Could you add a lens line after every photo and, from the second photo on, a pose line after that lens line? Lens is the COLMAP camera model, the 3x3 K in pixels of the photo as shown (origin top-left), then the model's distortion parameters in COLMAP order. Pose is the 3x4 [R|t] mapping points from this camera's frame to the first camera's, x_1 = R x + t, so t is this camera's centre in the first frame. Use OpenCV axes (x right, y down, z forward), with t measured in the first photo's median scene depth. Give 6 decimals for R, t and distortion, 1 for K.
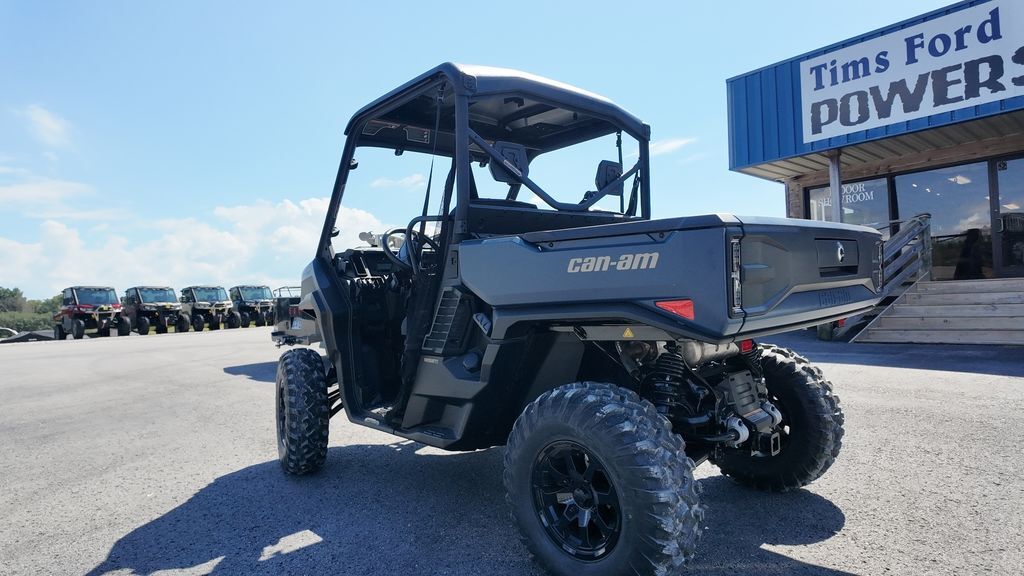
lens RADIAL K [[609.4, 0, 512.0], [0, 609.4, 288.0], [0, 0, 1]] dist [0.002482, 0.001296]
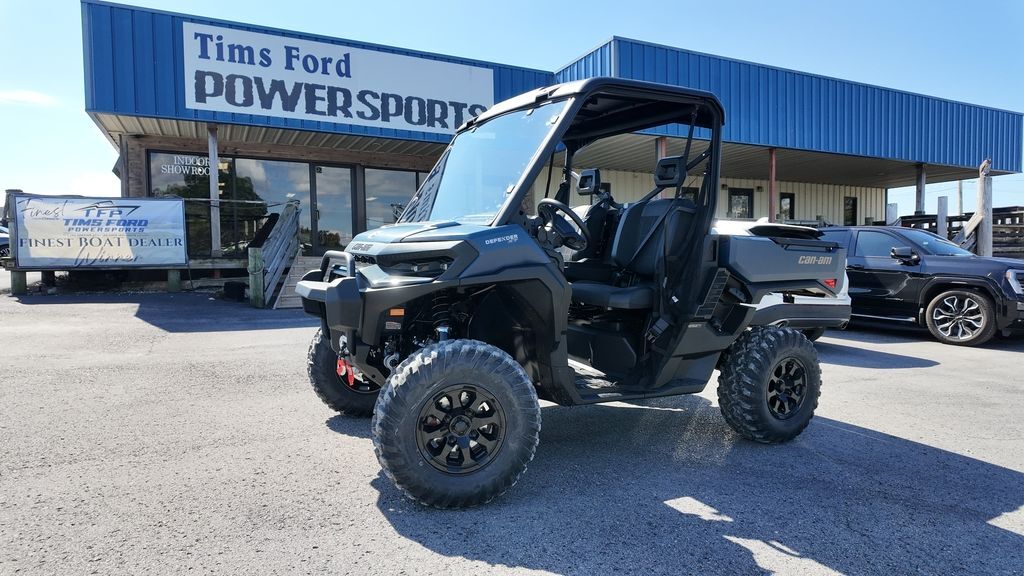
lens RADIAL K [[605.8, 0, 512.0], [0, 605.8, 288.0], [0, 0, 1]] dist [0.045886, -0.048997]
pose [[0.246500, -0.016645, 0.969000, -0.384697], [-0.034515, 0.999067, 0.025942, 0.005905], [-0.968528, -0.039840, 0.245696, 0.281258]]
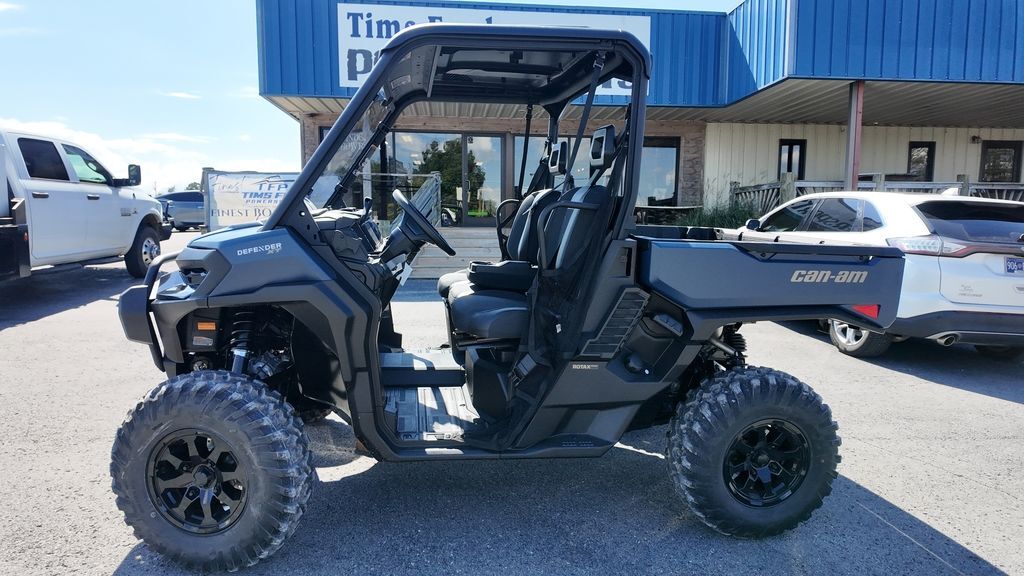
lens RADIAL K [[605.8, 0, 512.0], [0, 605.8, 288.0], [0, 0, 1]] dist [0.045886, -0.048997]
pose [[0.575475, -0.055304, 0.815948, -0.245543], [-0.051363, 0.993297, 0.103550, -0.022250], [-0.816205, -0.101500, 0.568777, 0.156077]]
